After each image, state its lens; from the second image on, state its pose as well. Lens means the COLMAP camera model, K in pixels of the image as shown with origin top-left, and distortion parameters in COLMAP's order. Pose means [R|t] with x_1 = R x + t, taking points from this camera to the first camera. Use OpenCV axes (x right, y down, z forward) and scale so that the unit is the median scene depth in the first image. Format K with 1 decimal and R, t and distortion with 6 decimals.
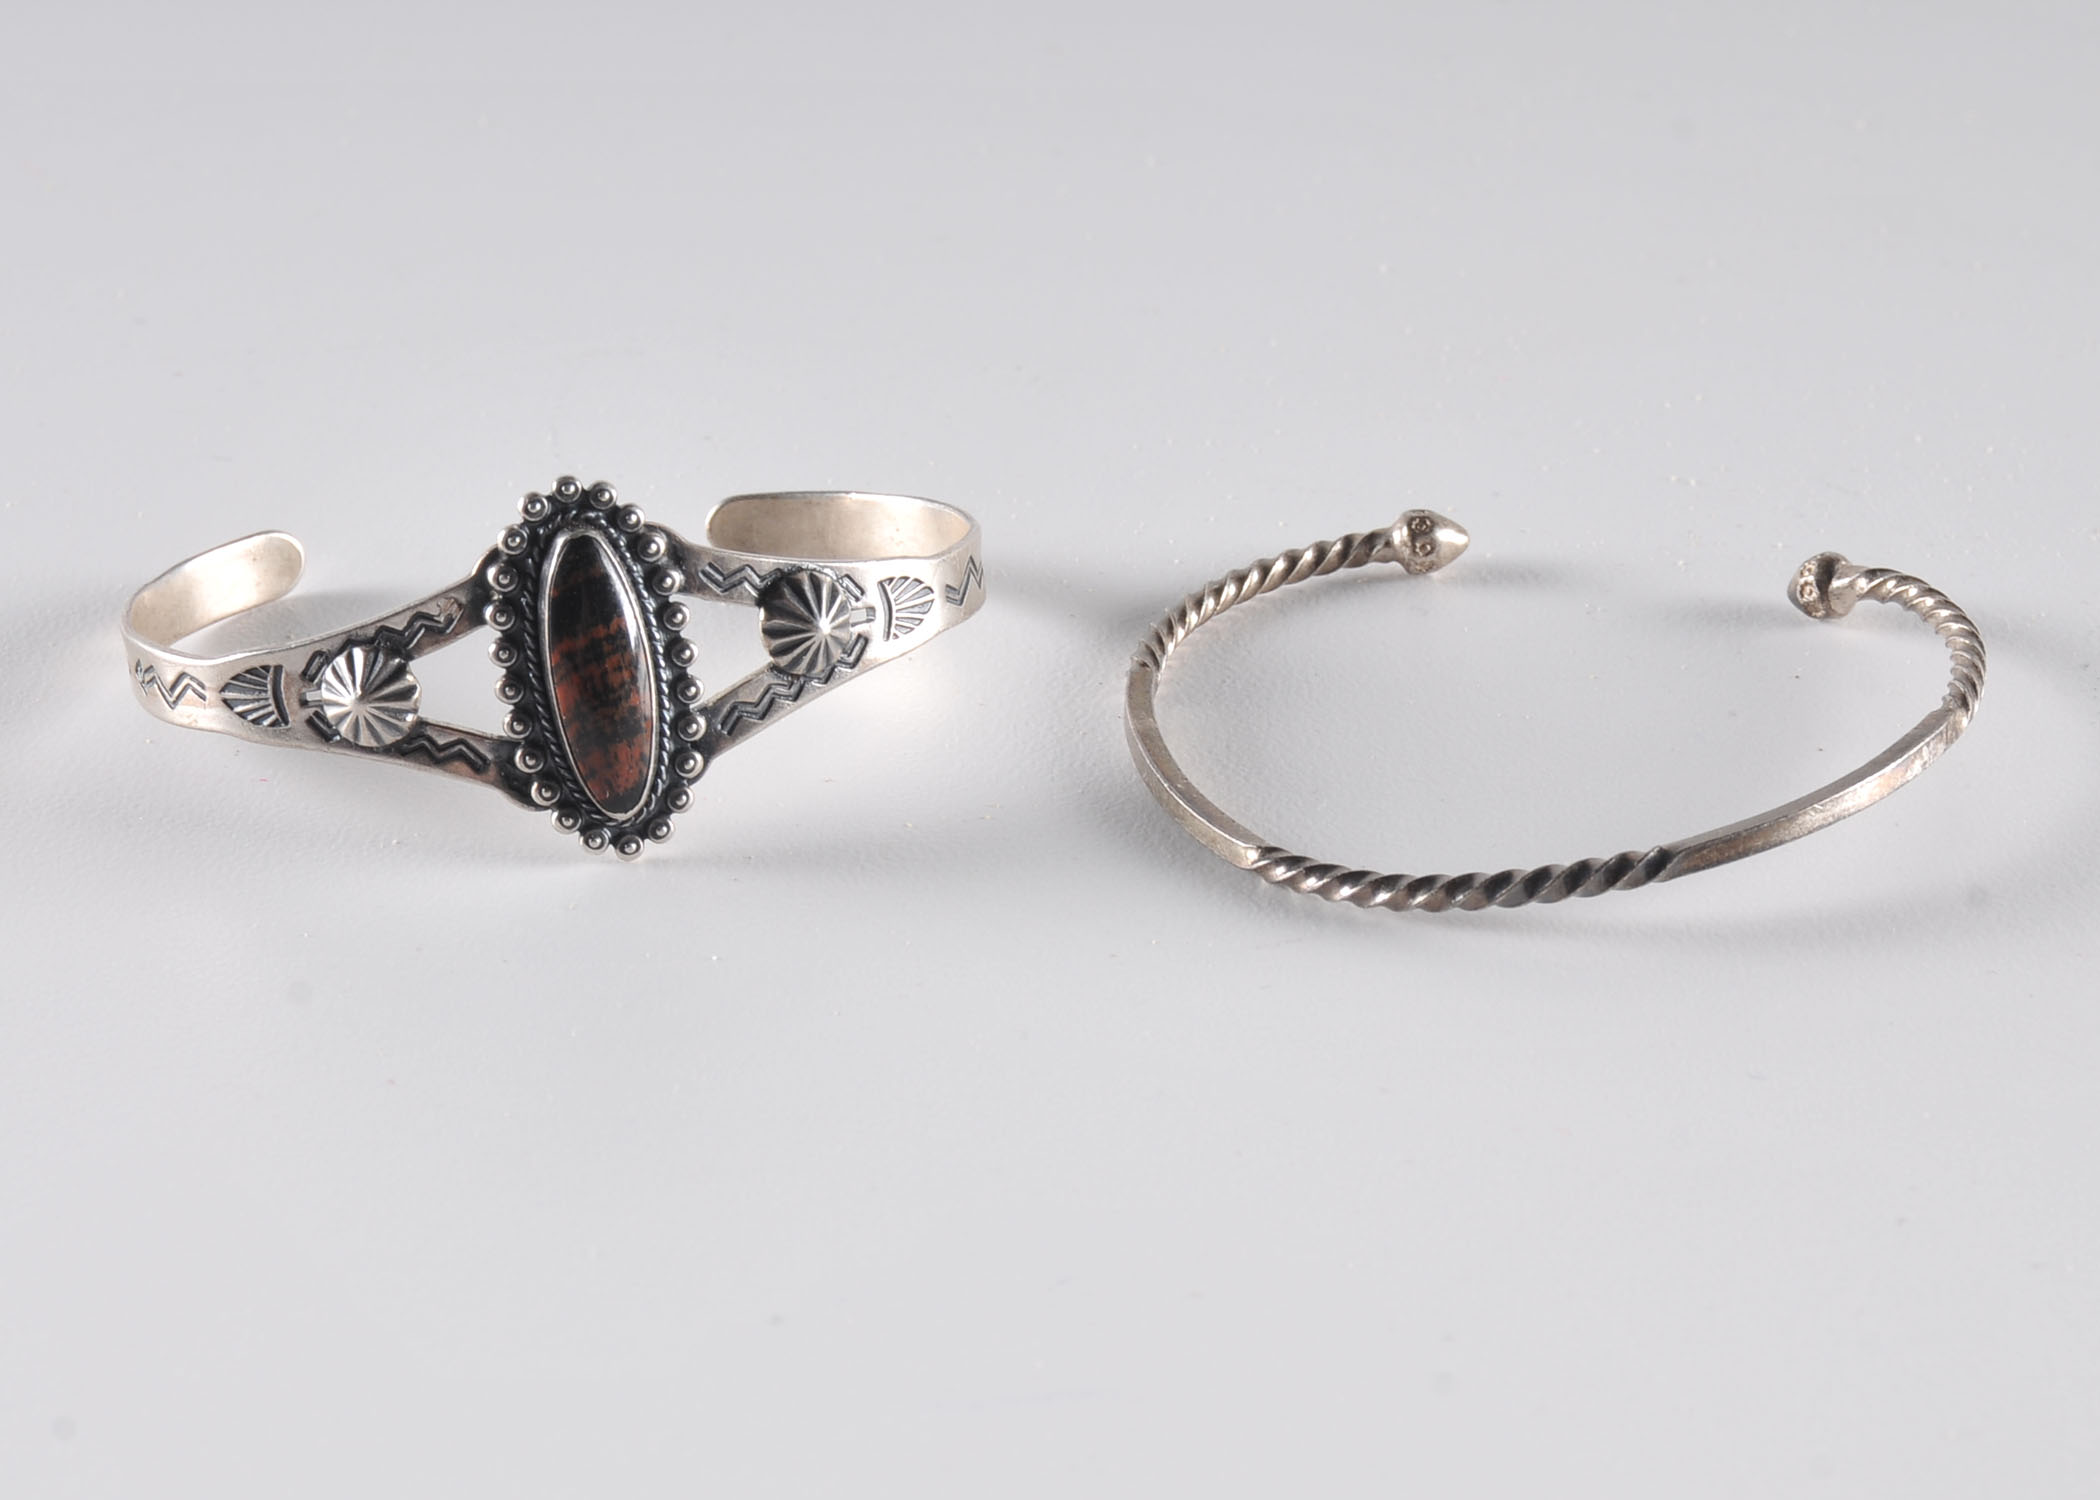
lens RADIAL K [[5066.8, 0, 1047.9], [0, 5066.8, 753.5], [0, 0, 1]] dist [-0.030262, 0.000000]
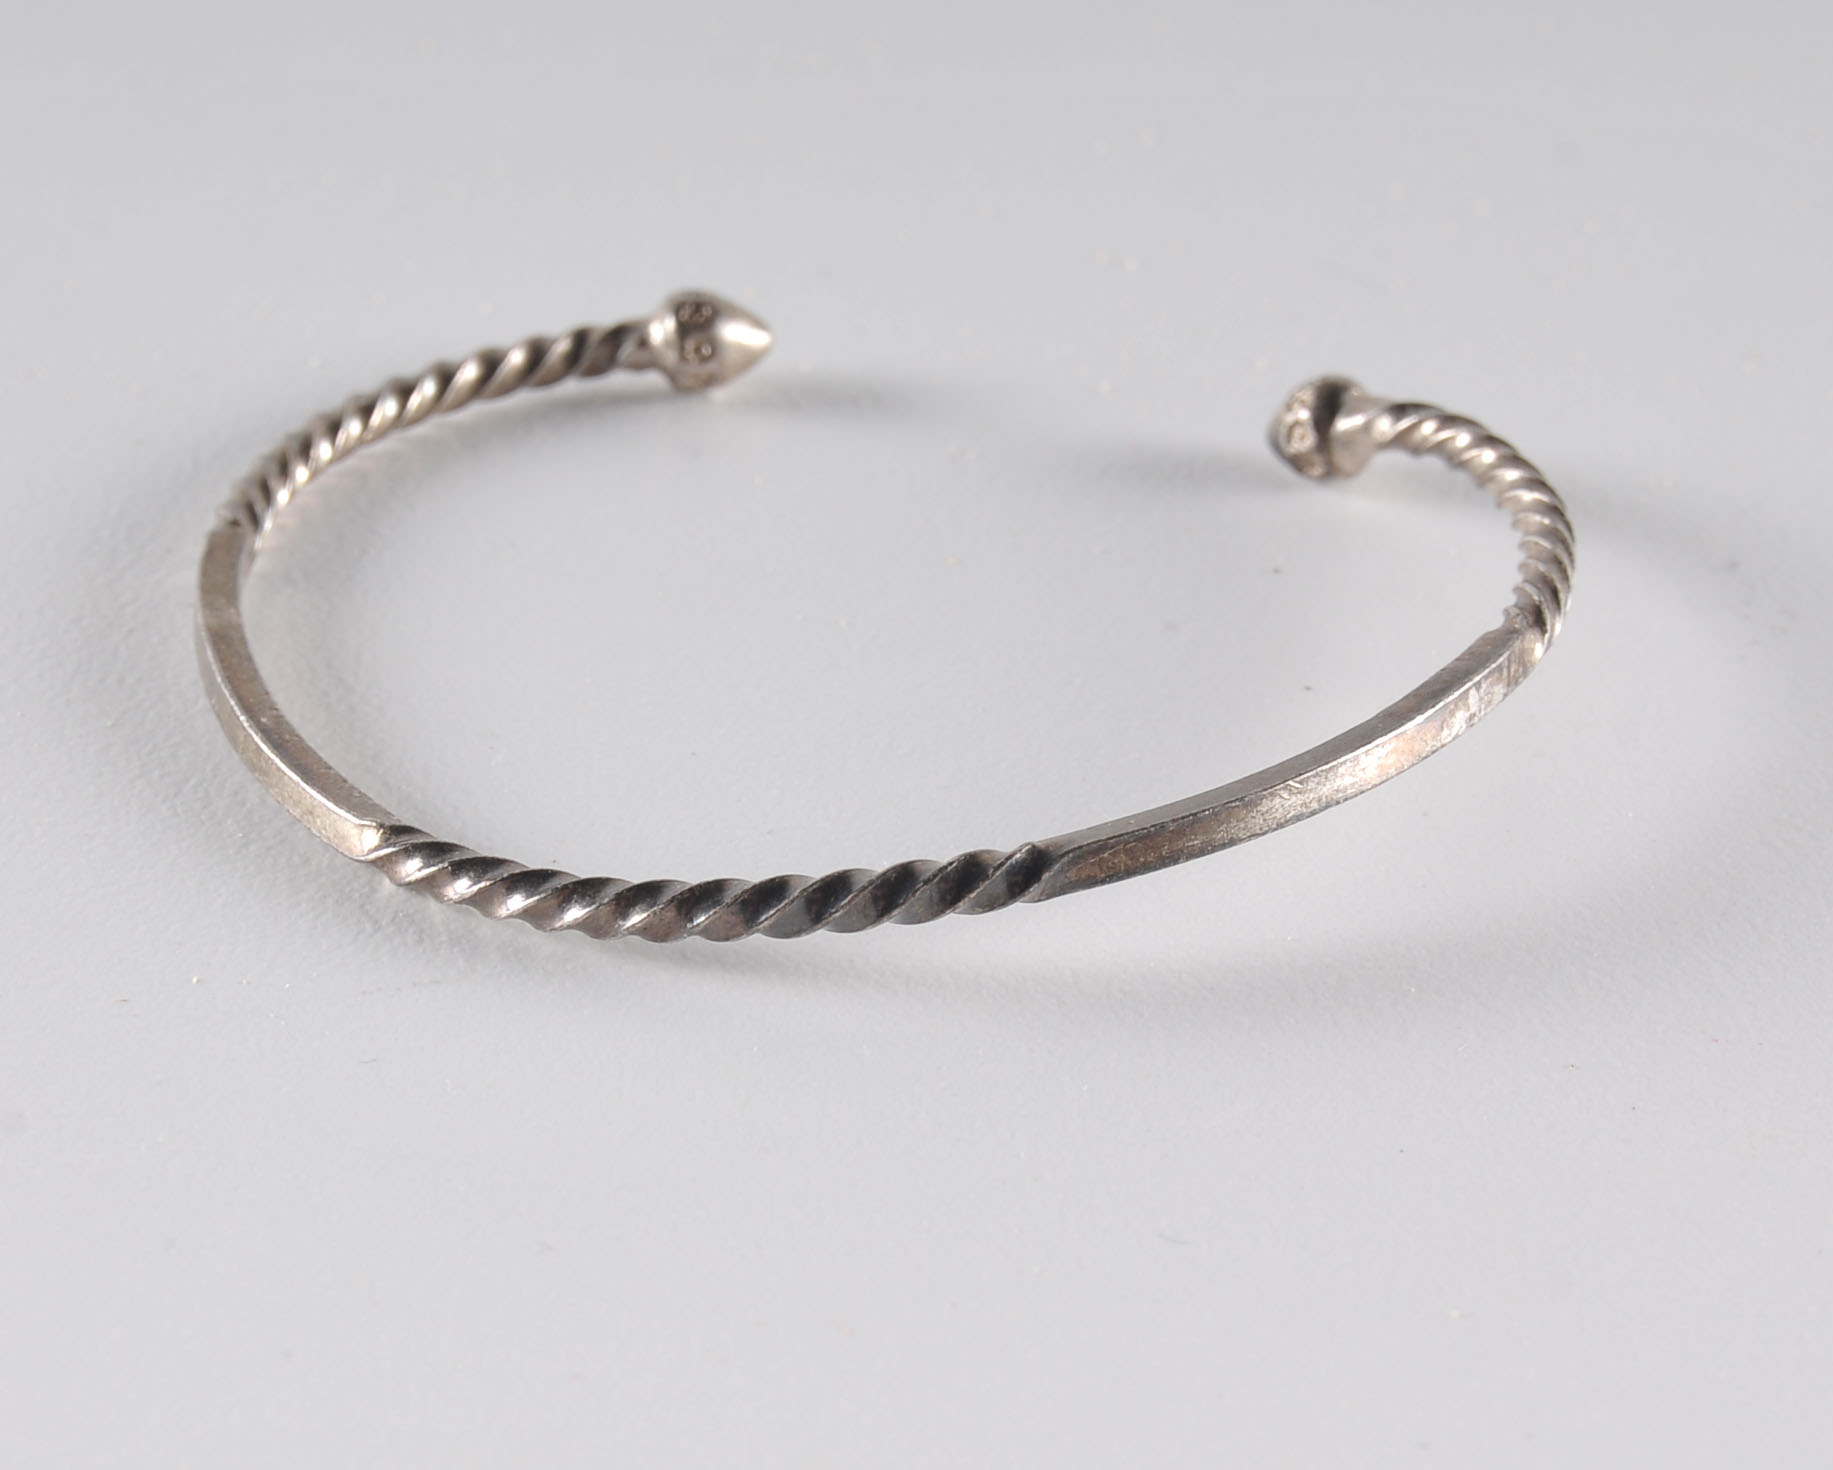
lens RADIAL K [[4913.0, 0, 918.2], [0, 4913.0, 734.3], [0, 0, 1]] dist [-0.053676, 0.000000]
pose [[0.998339, 0.025887, 0.051472, 0.073430], [-0.026932, 0.999443, 0.019726, -0.005688], [-0.050933, -0.021079, 0.998480, 0.397113]]
